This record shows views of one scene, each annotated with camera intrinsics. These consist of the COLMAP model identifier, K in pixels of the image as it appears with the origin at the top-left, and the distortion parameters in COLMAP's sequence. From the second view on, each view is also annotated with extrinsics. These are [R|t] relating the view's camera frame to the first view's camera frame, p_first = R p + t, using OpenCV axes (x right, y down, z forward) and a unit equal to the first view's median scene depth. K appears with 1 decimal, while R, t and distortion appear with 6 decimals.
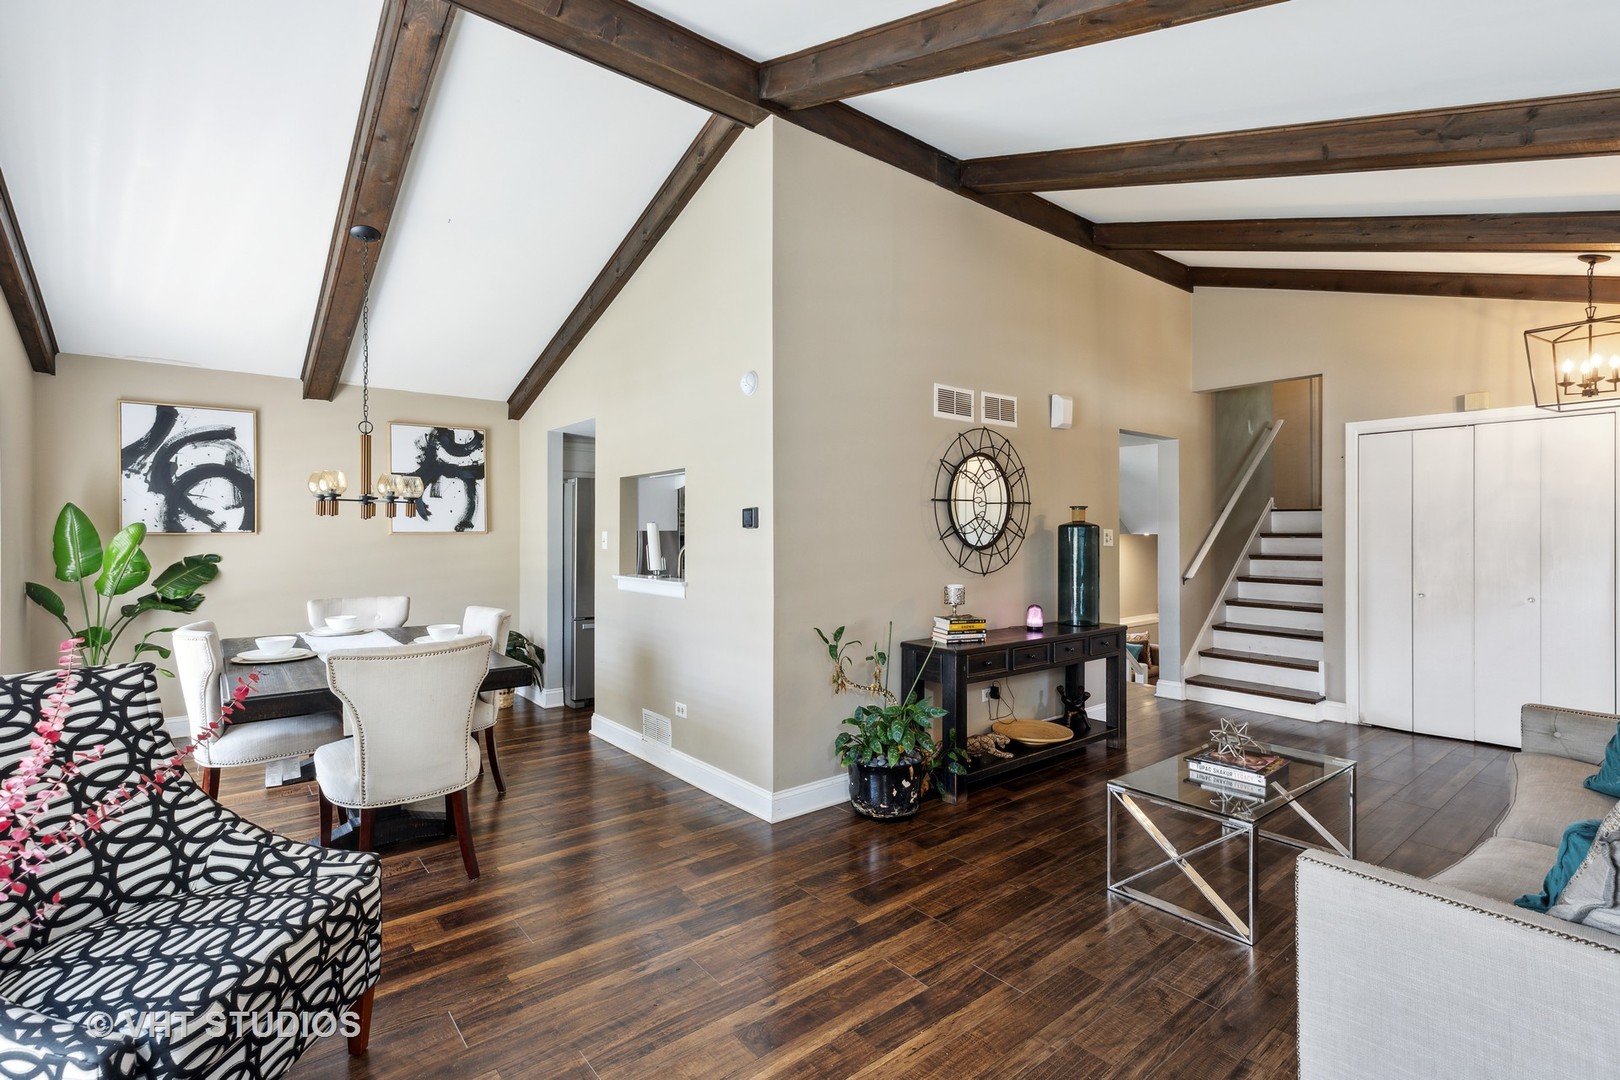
lens RADIAL K [[751.4, 0, 797.9], [0, 751.4, 529.1], [0, 0, 1]] dist [0.002640, 0.000384]
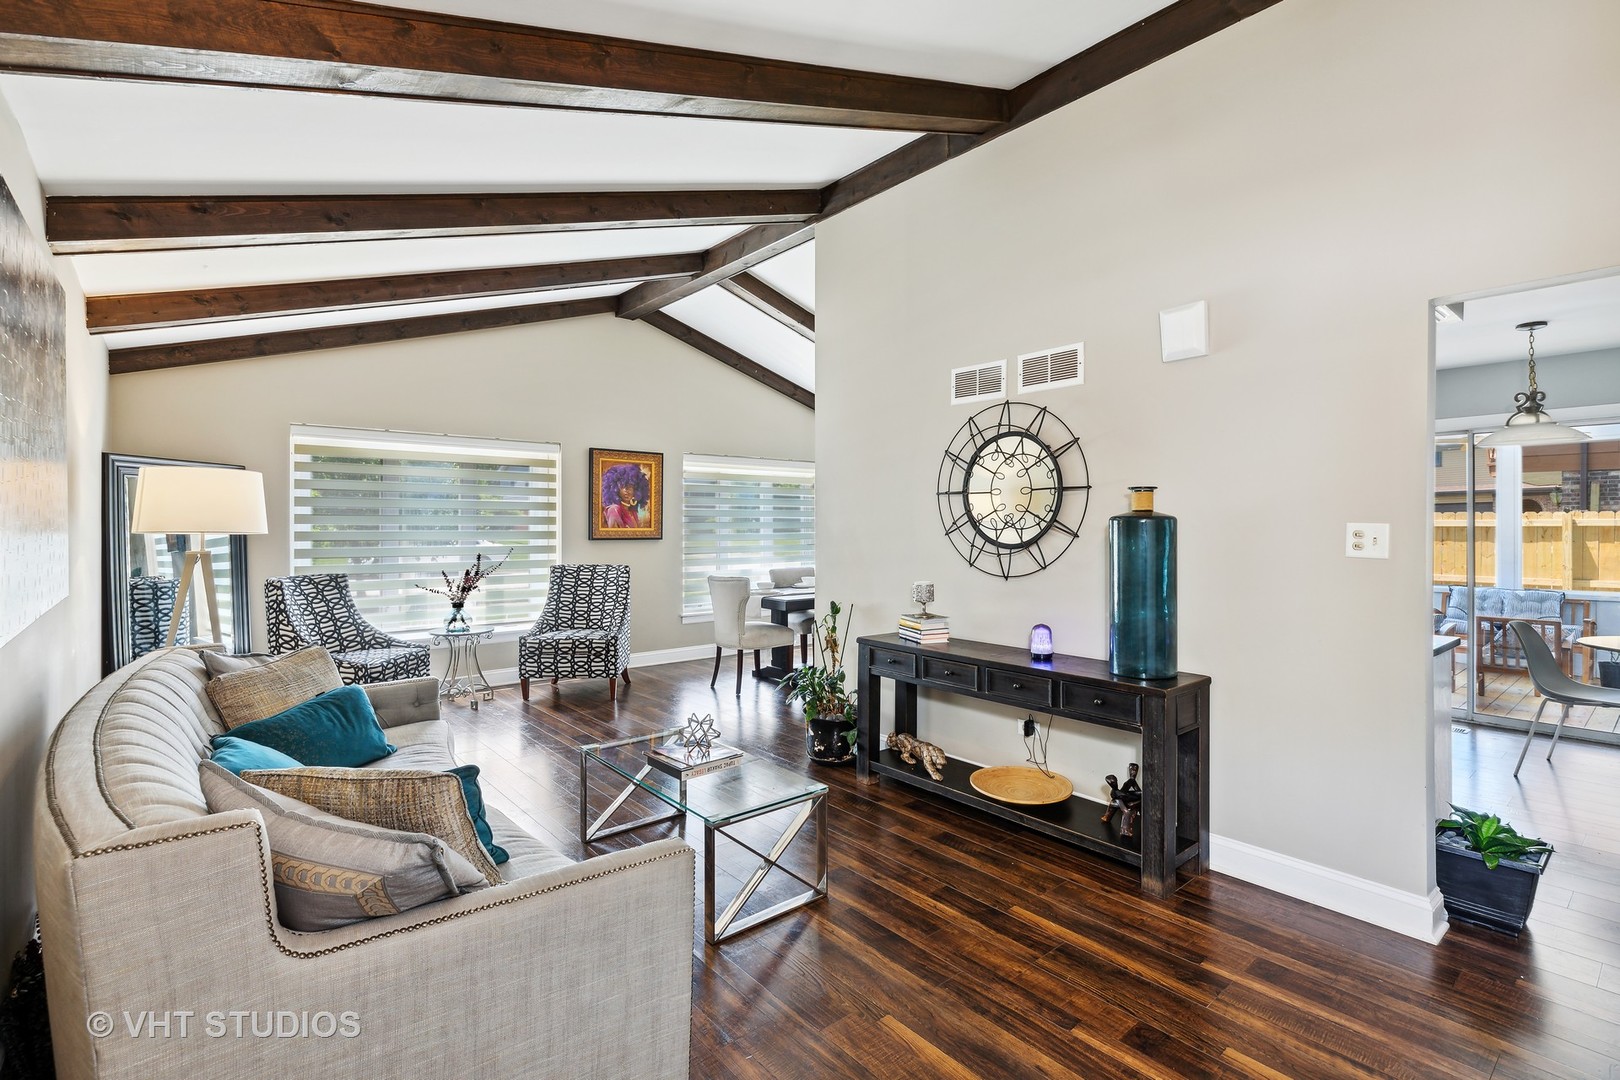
lens RADIAL K [[751.4, 0, 797.9], [0, 751.4, 529.1], [0, 0, 1]] dist [0.002640, 0.000384]
pose [[0.012539, 0.006556, -0.999900, 0.981243], [0.004324, 0.999969, 0.006611, -0.000506], [0.999912, -0.004406, 0.012510, 0.691906]]
